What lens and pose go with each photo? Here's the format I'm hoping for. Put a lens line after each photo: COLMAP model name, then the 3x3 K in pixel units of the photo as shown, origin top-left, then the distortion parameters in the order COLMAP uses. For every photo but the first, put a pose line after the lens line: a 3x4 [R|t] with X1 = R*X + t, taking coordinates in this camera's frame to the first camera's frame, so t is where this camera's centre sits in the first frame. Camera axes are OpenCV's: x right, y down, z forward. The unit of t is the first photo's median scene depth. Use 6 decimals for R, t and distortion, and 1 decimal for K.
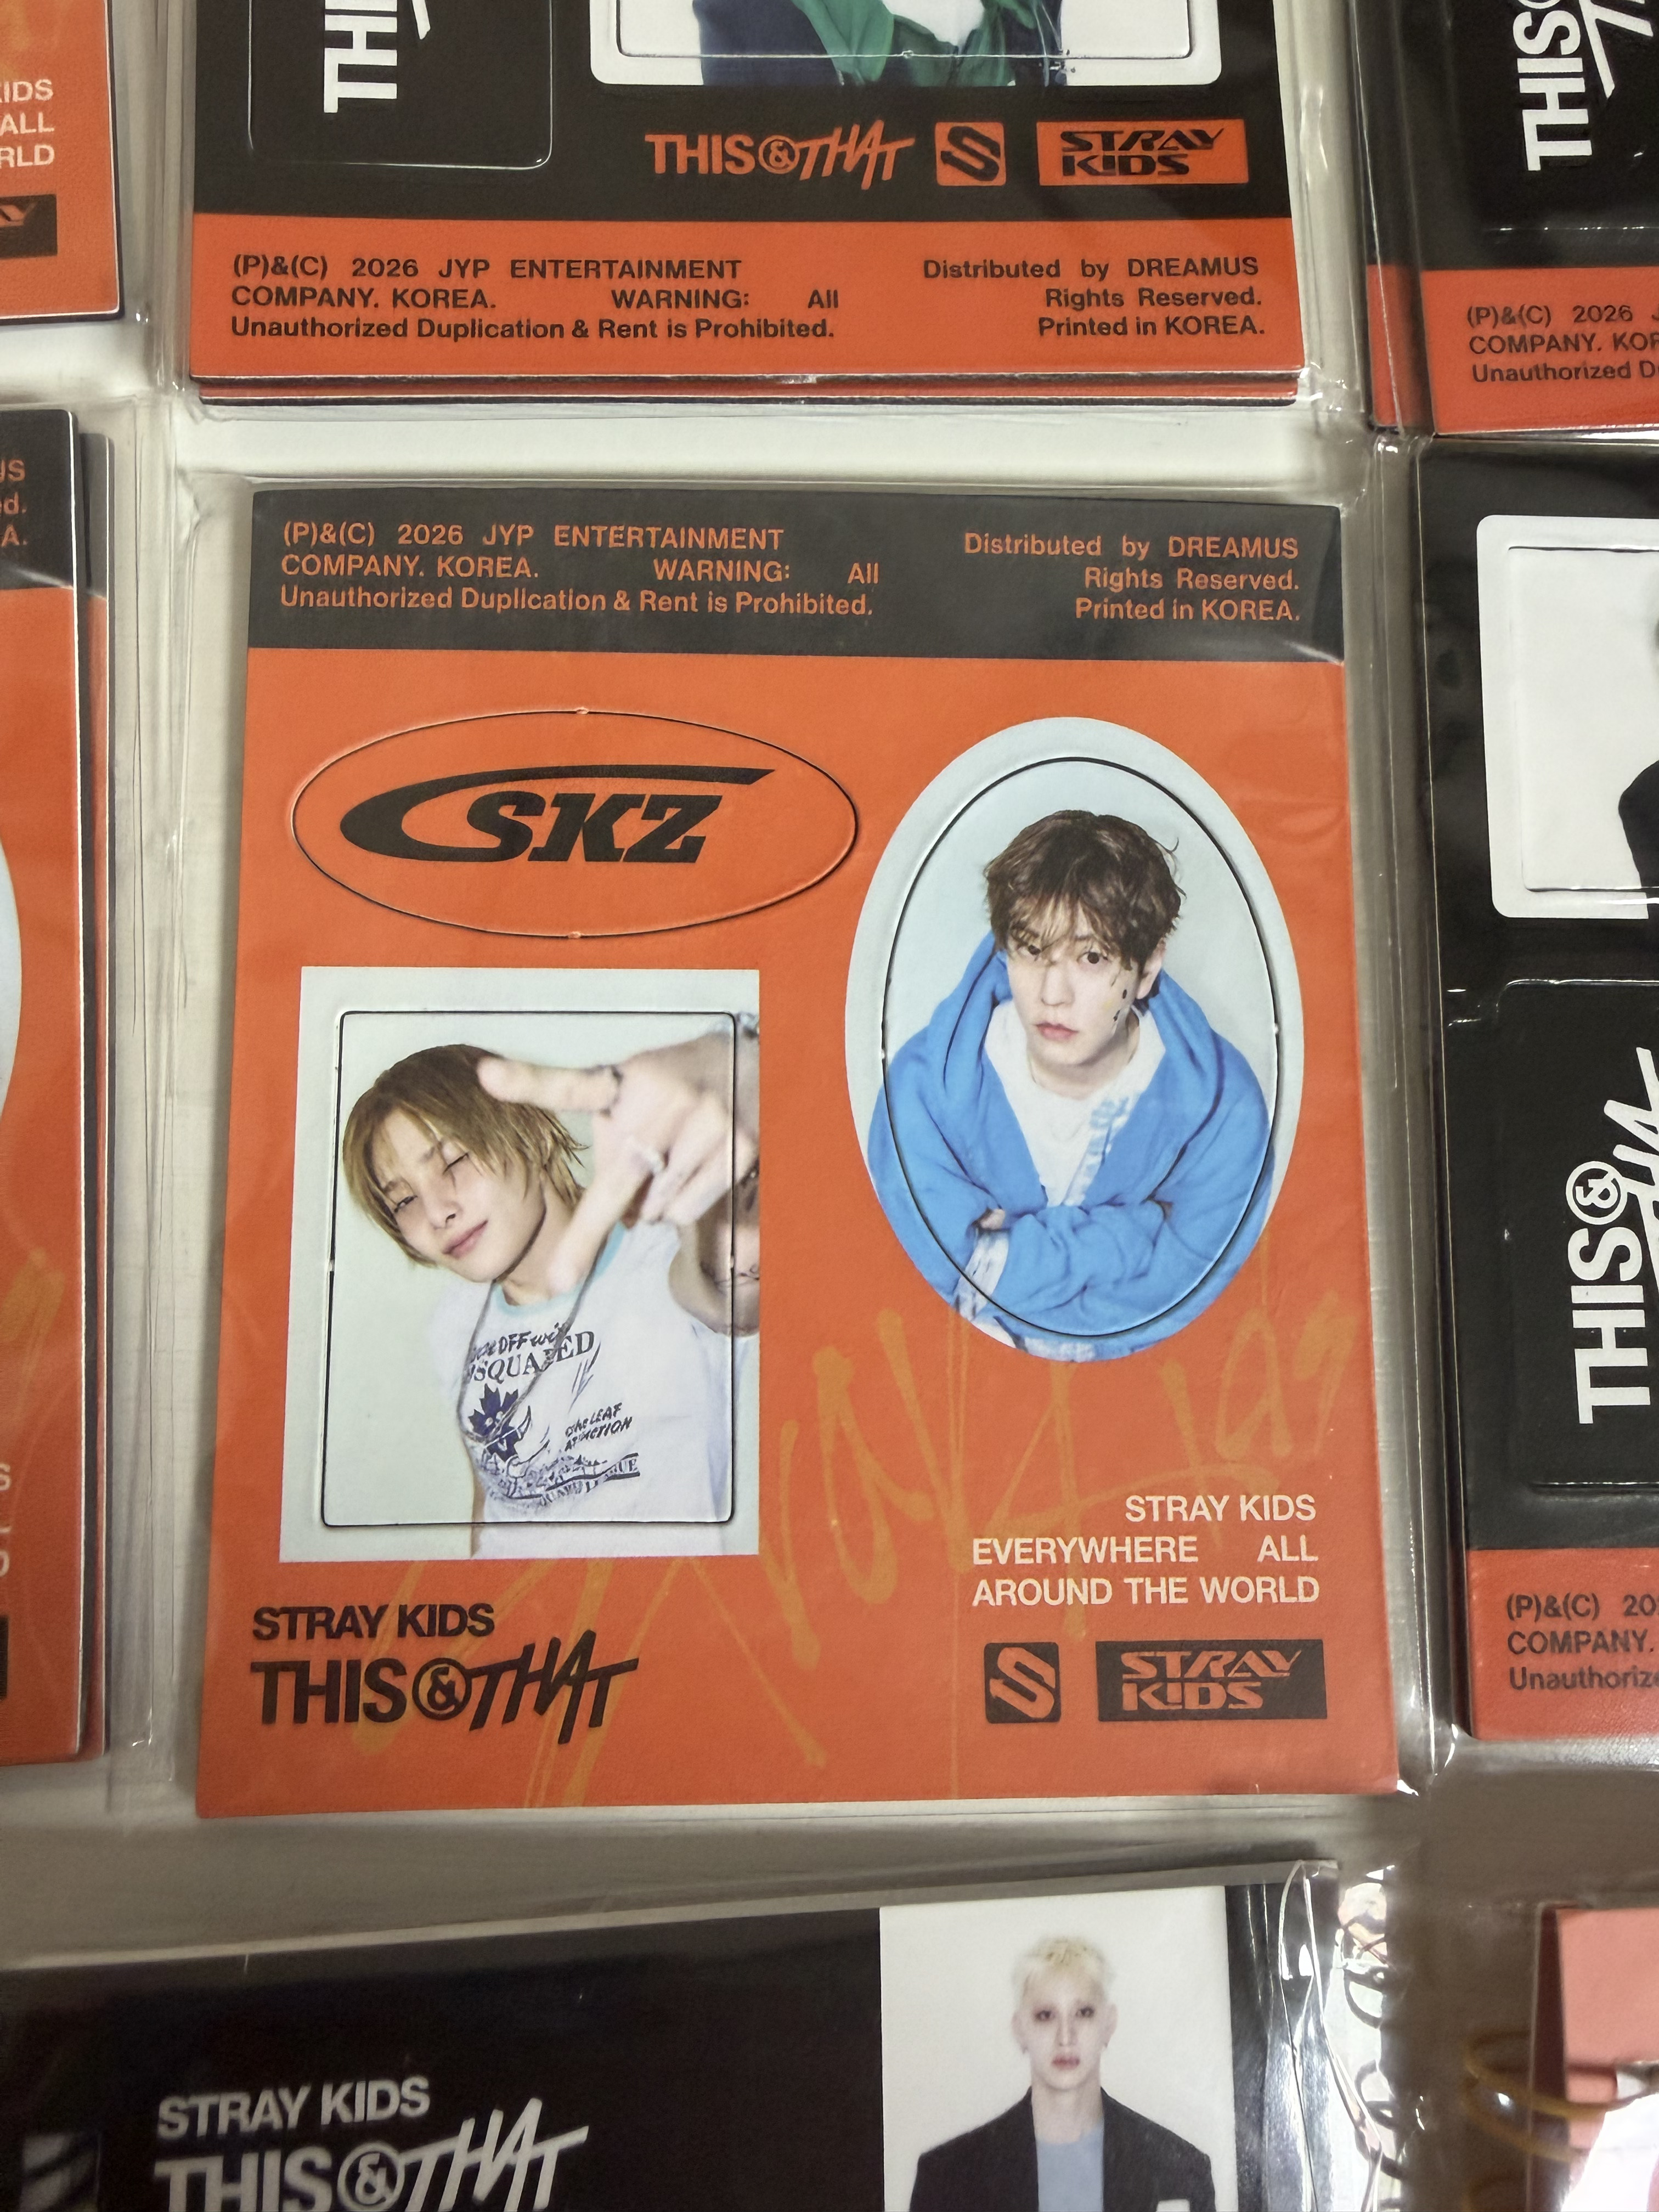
lens RADIAL K [[1676.2, 0, 827.9], [0, 1676.2, 1127.6], [0, 0, 1]] dist [0.042691, -0.021377]
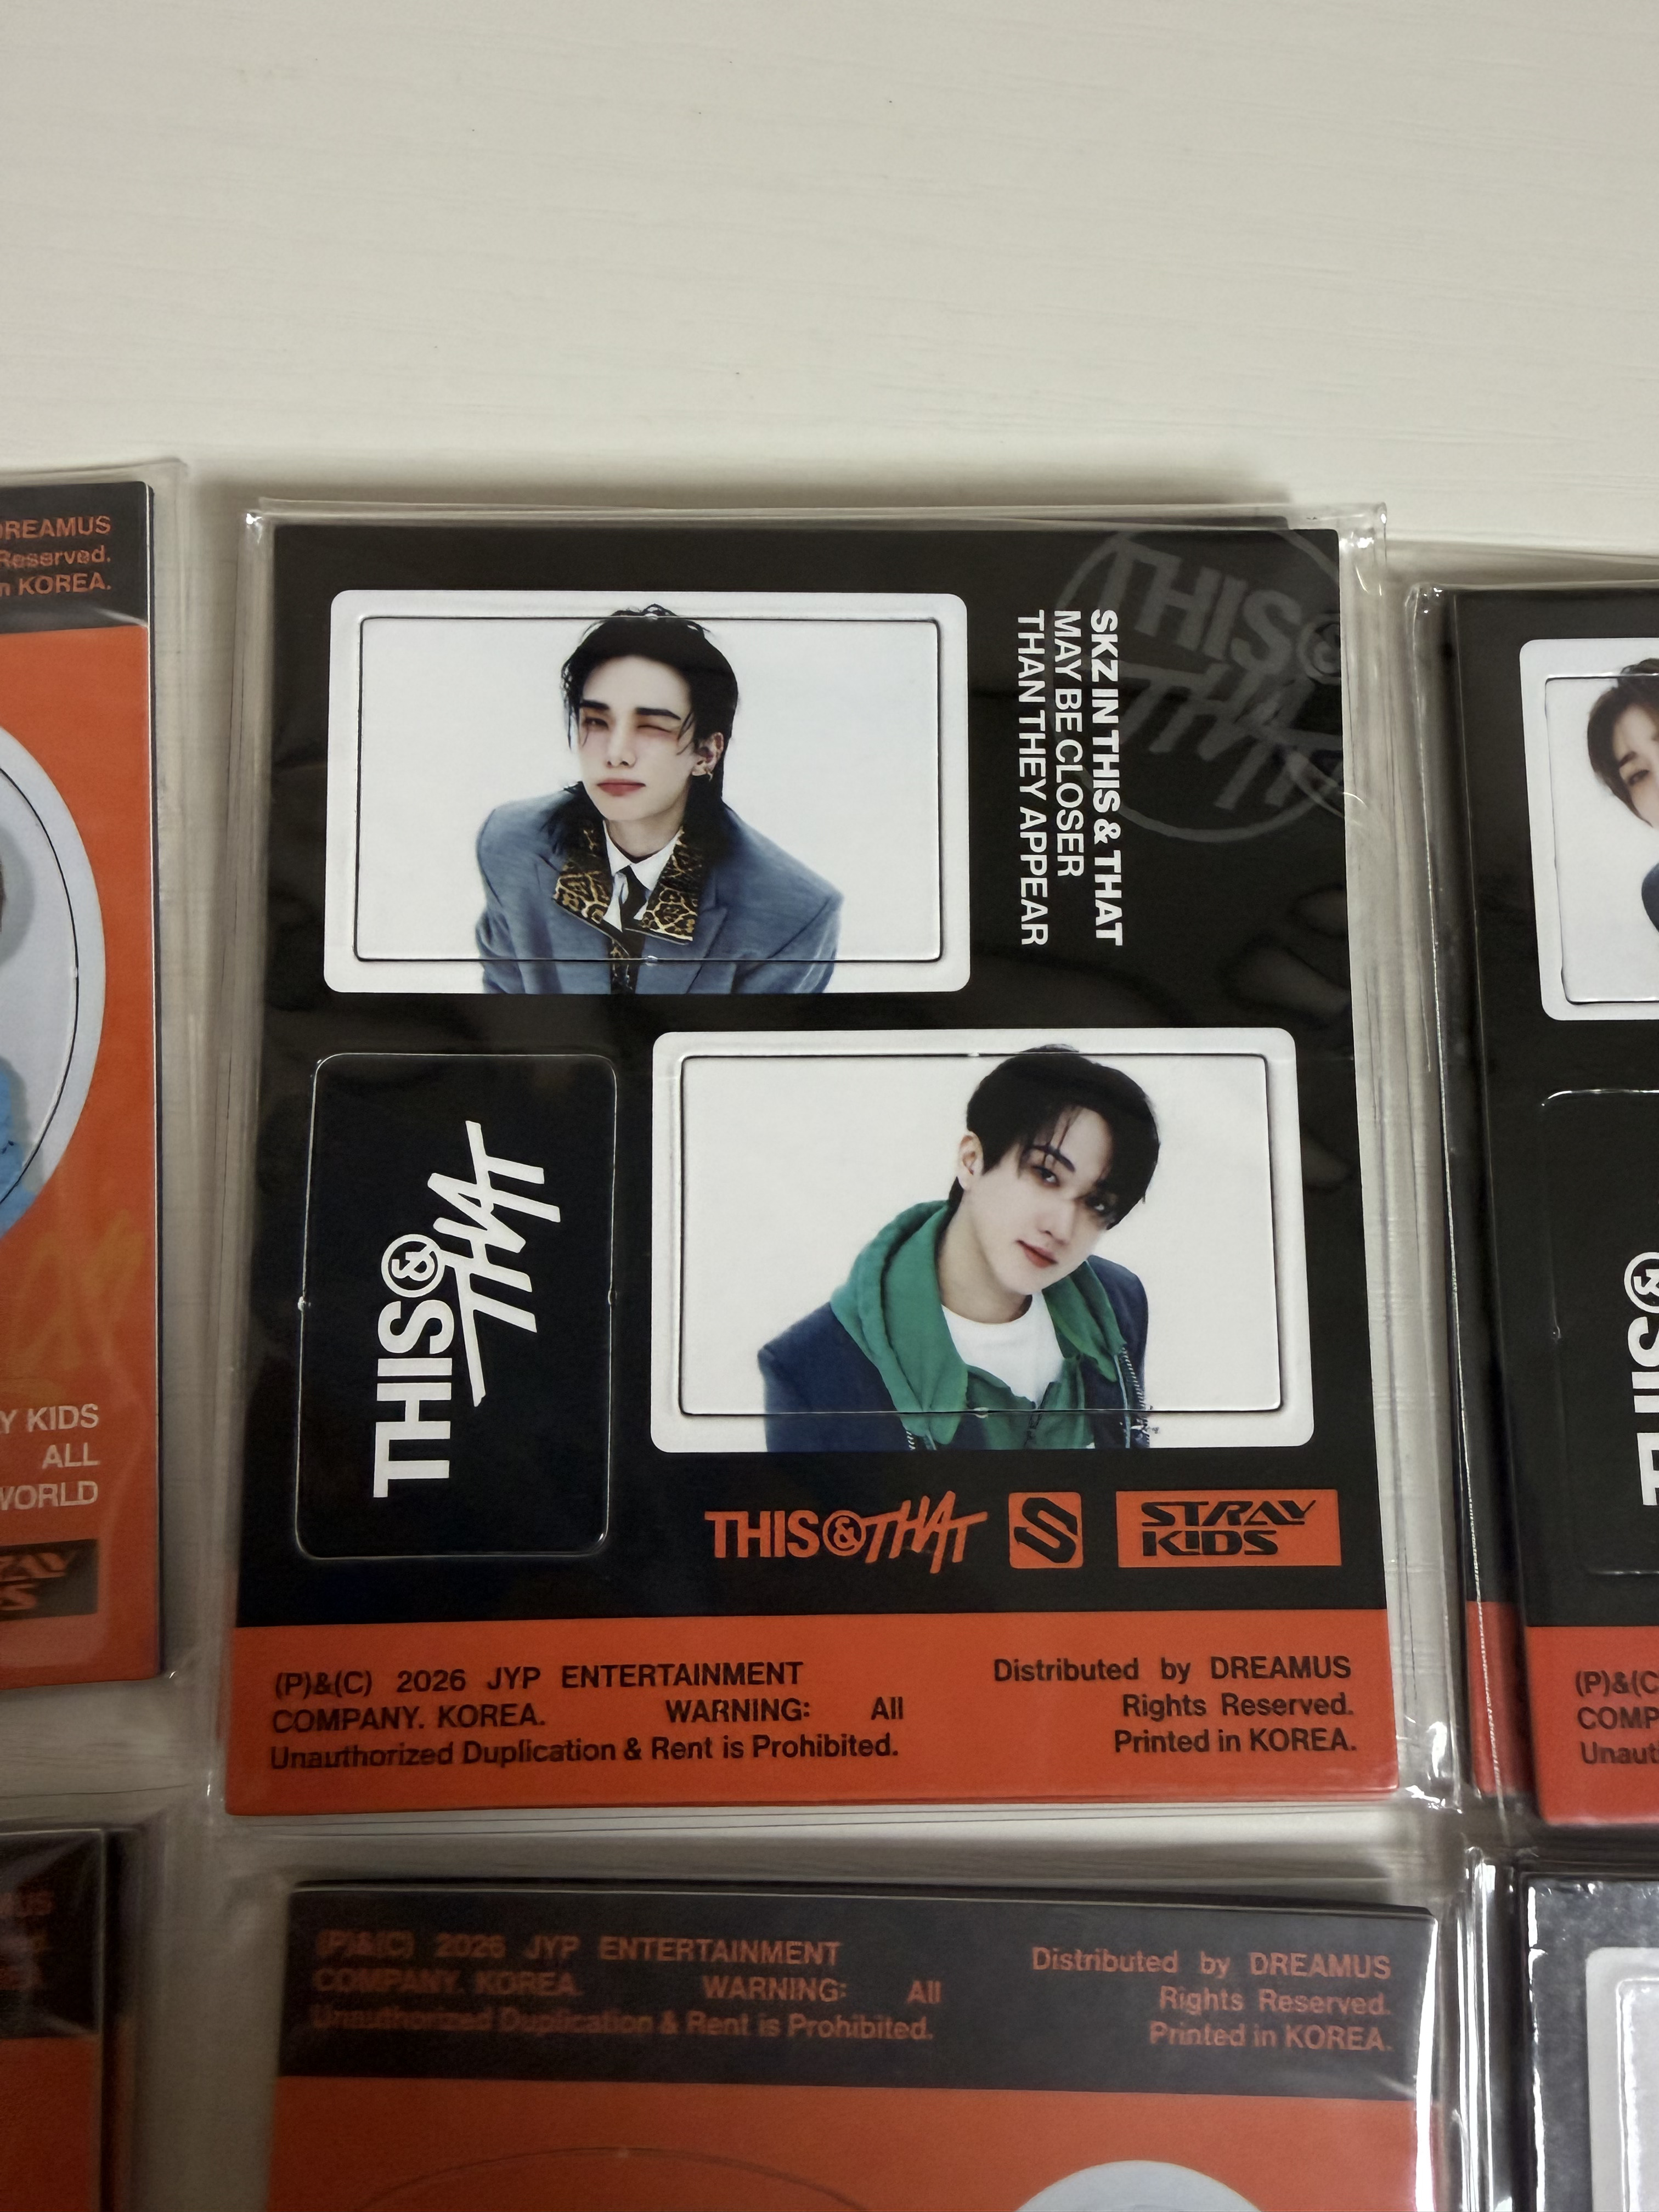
lens RADIAL K [[1676.2, 0, 837.8], [0, 1676.2, 1105.9], [0, 0, 1]] dist [0.042691, -0.021377]
pose [[0.999163, 0.020863, -0.035177, -0.004386], [-0.020111, 0.999564, 0.021608, -0.840796], [0.035613, -0.020882, 0.999147, 0.059309]]
